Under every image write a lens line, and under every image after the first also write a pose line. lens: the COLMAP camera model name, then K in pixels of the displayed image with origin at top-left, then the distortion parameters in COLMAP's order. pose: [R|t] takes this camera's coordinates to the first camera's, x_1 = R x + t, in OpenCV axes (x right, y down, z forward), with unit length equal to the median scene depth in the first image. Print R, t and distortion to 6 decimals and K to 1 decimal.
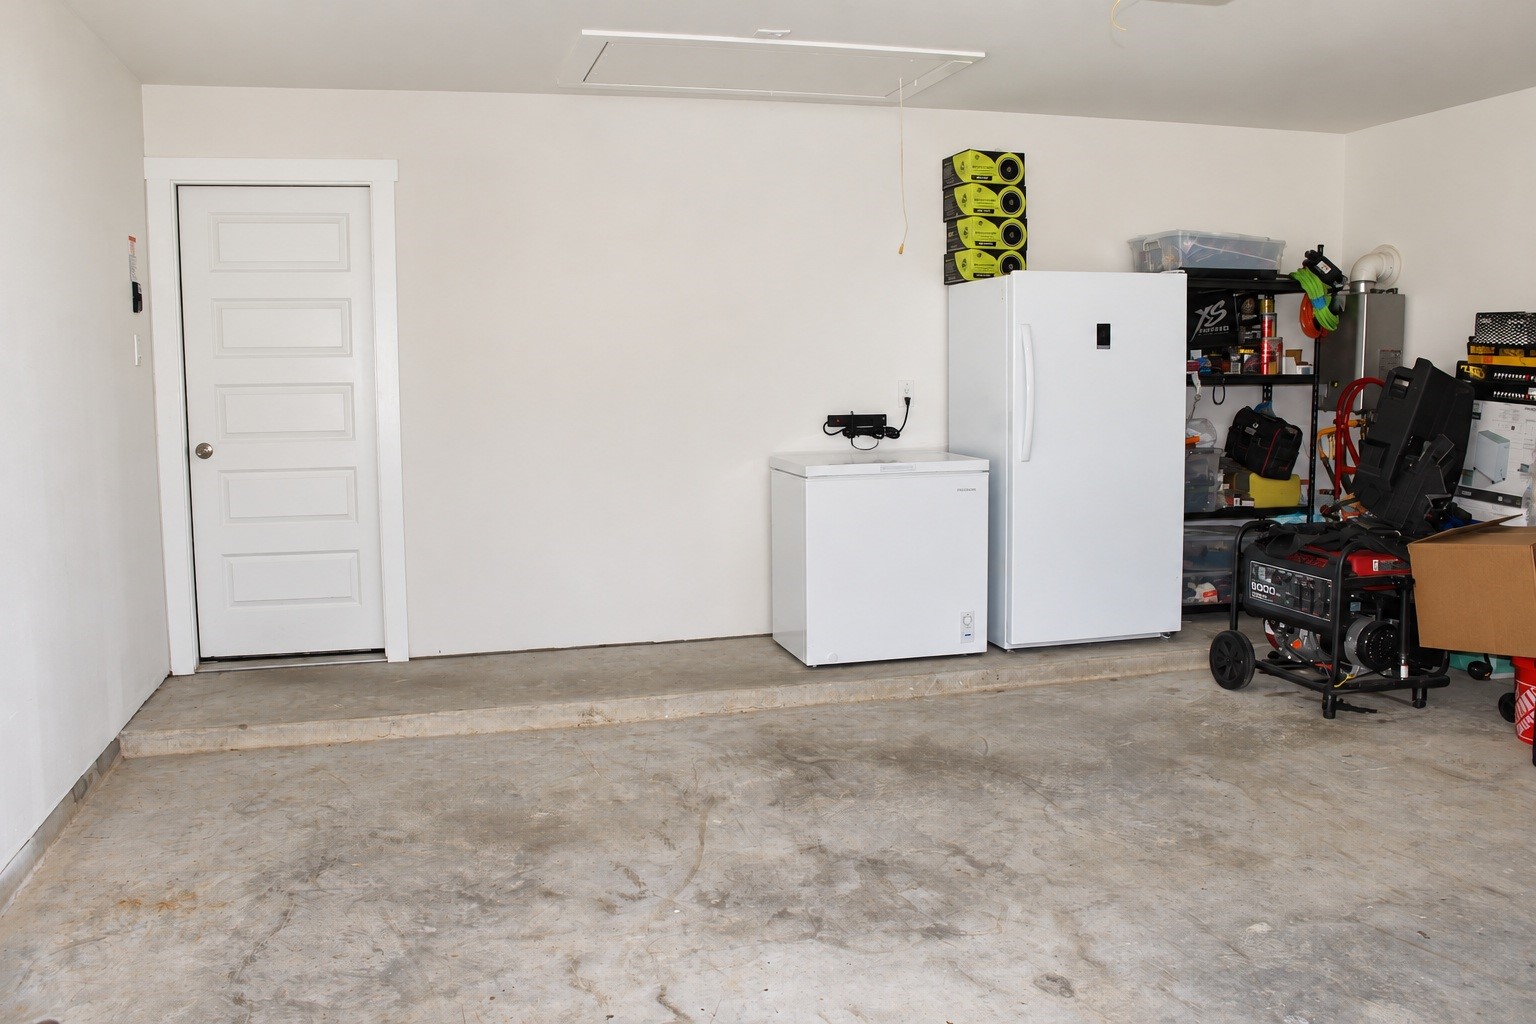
lens RADIAL K [[1294.3, 0, 767.3], [0, 1294.3, 510.3], [0, 0, 1]] dist [-0.009158, -0.000809]
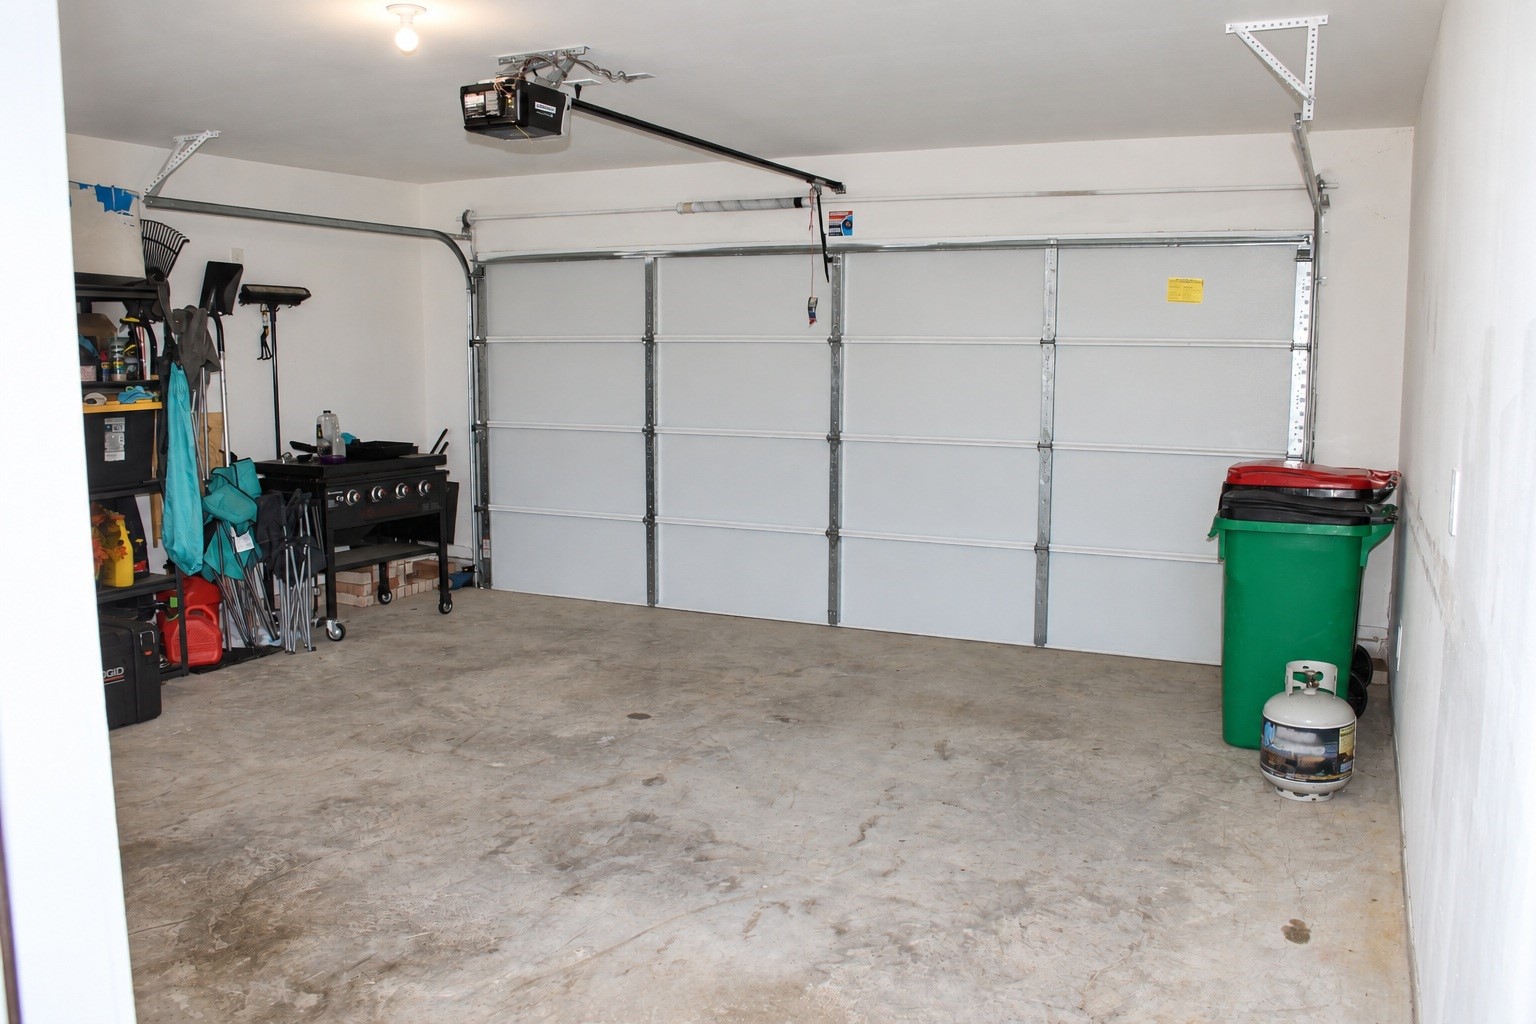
lens RADIAL K [[1294.3, 0, 768.1], [0, 1294.3, 513.2], [0, 0, 1]] dist [-0.009158, -0.000809]
pose [[-0.768000, -0.066813, 0.636955, -0.758027], [0.082350, 0.975986, 0.201667, -0.227283], [-0.635133, 0.207333, -0.744056, 1.756540]]
